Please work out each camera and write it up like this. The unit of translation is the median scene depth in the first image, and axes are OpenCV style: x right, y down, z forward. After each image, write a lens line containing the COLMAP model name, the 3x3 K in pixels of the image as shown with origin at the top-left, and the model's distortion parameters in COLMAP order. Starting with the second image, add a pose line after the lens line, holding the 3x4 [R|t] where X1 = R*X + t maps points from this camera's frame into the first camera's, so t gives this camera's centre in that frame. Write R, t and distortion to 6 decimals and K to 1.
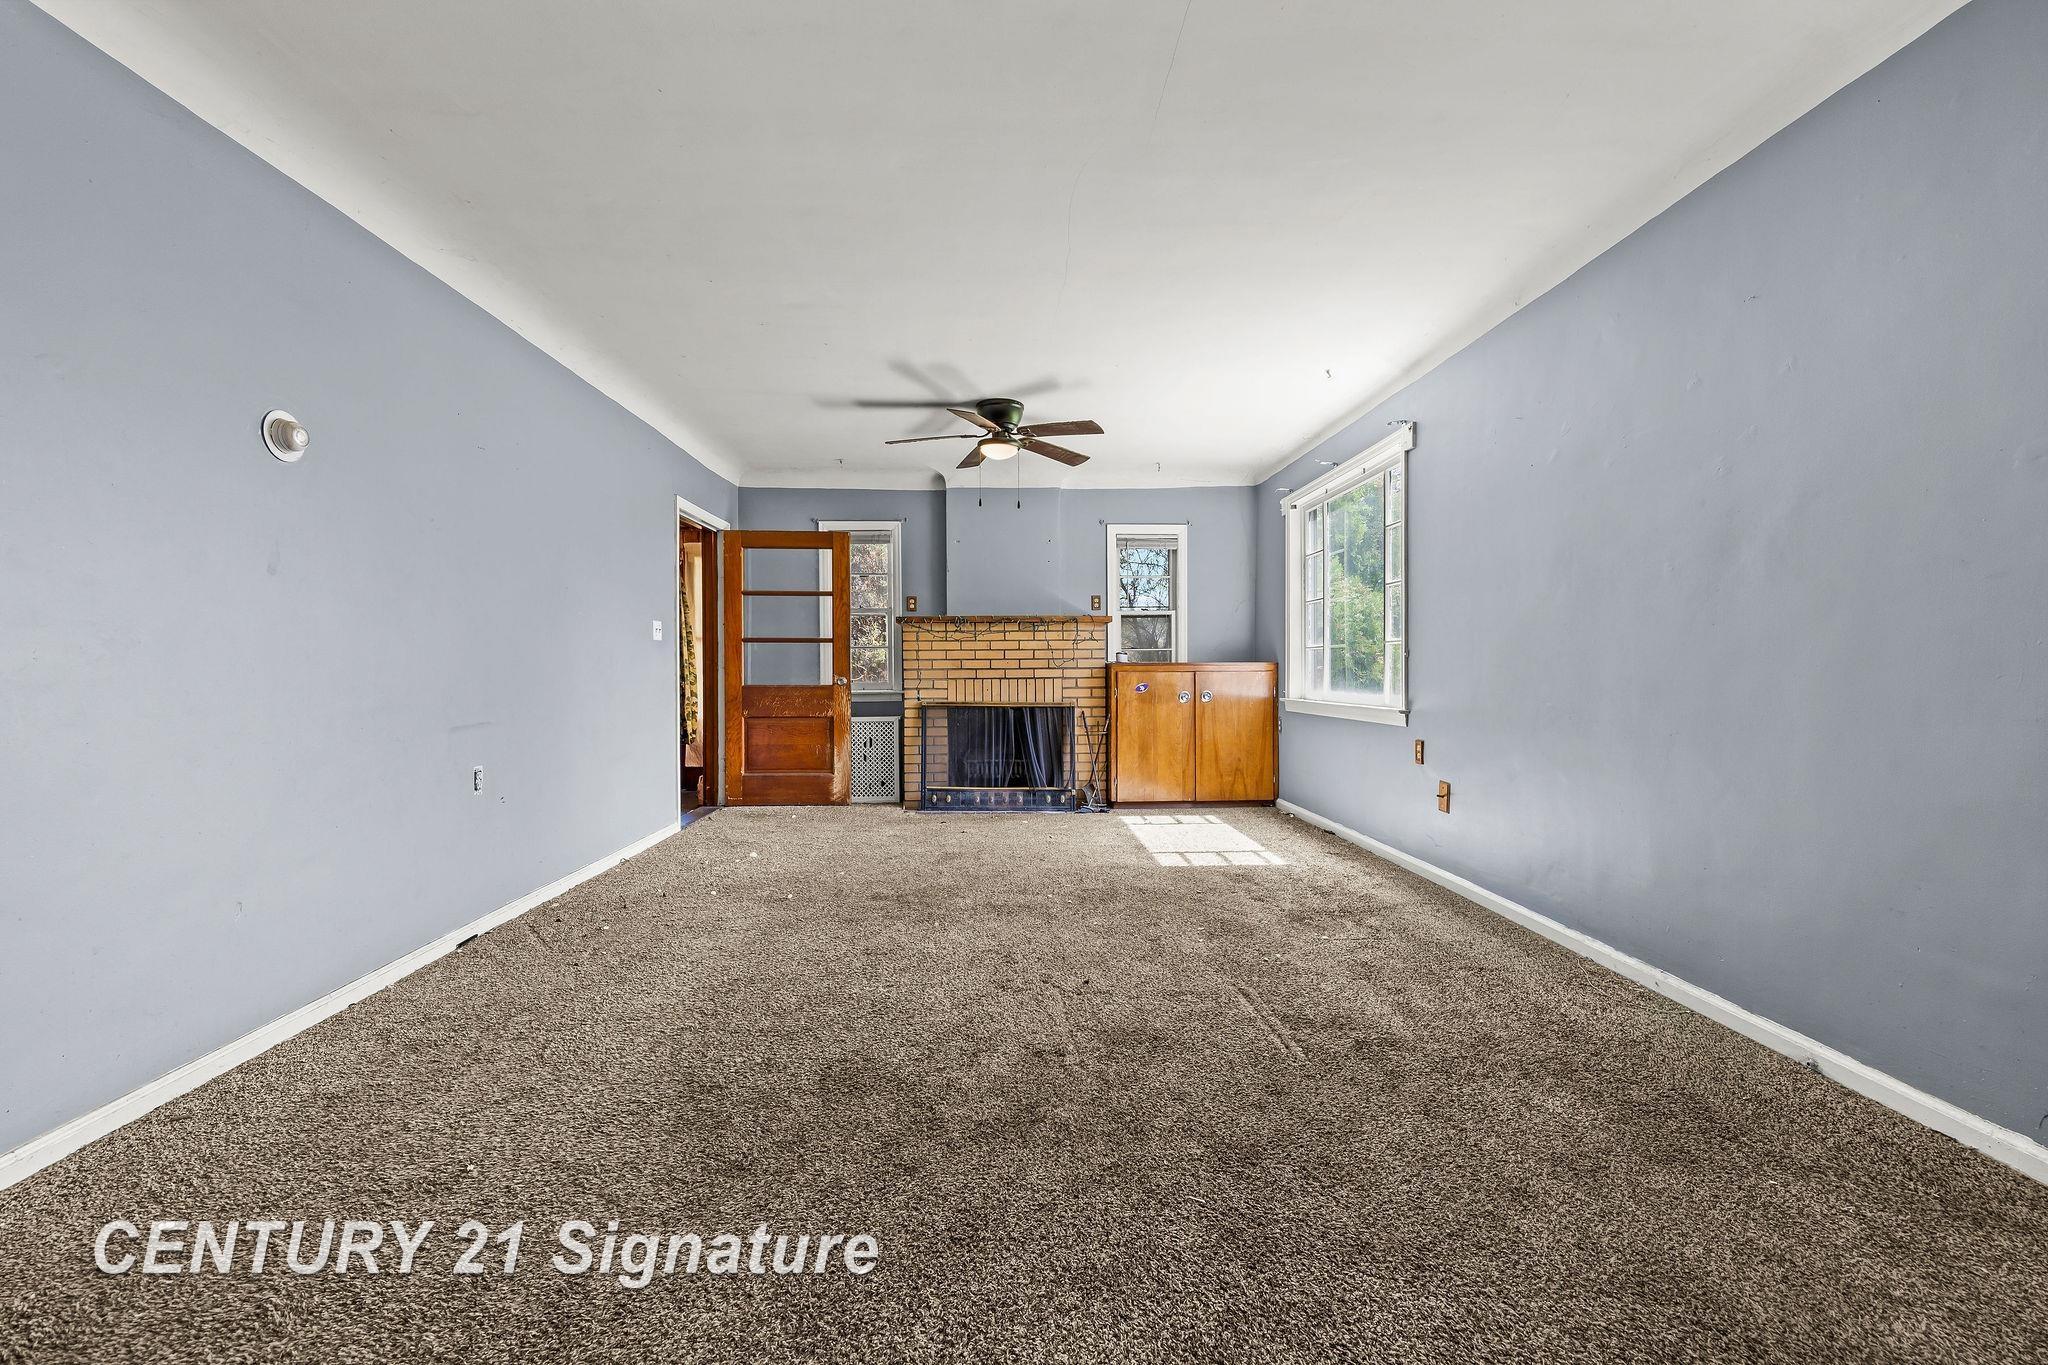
lens RADIAL K [[859.8, 0, 1021.7], [0, 859.8, 689.8], [0, 0, 1]] dist [0.002256, 0.000226]
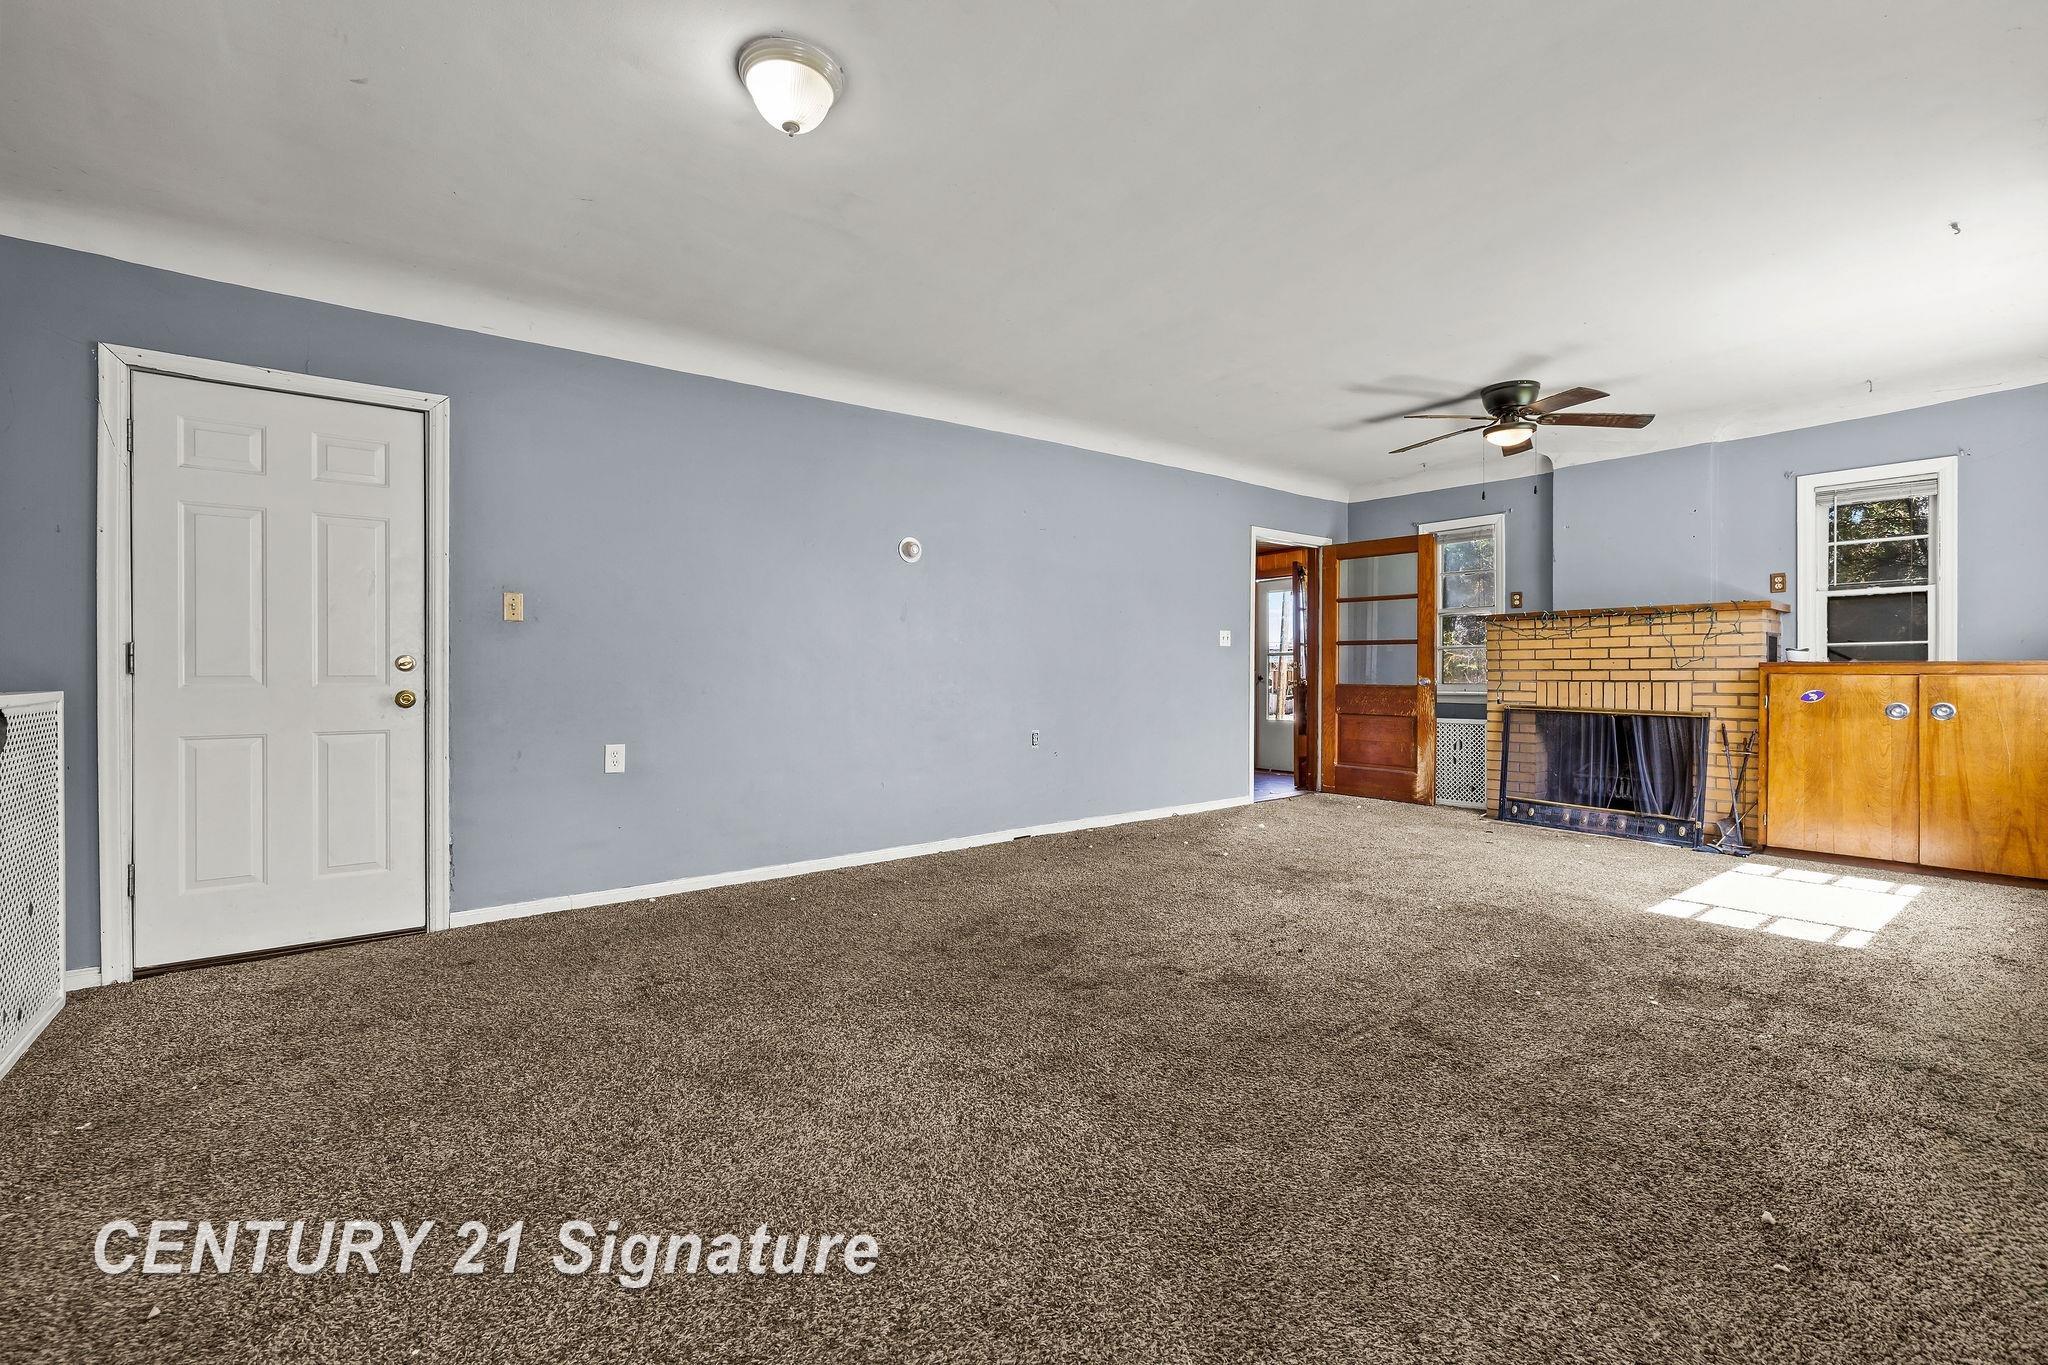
lens RADIAL K [[859.8, 0, 1021.7], [0, 859.8, 689.8], [0, 0, 1]] dist [0.002256, 0.000226]
pose [[0.593592, 0.020693, -0.804500, 0.325230], [-0.021060, 0.999726, 0.010175, -0.000954], [0.804491, 0.010903, 0.593865, 0.018456]]
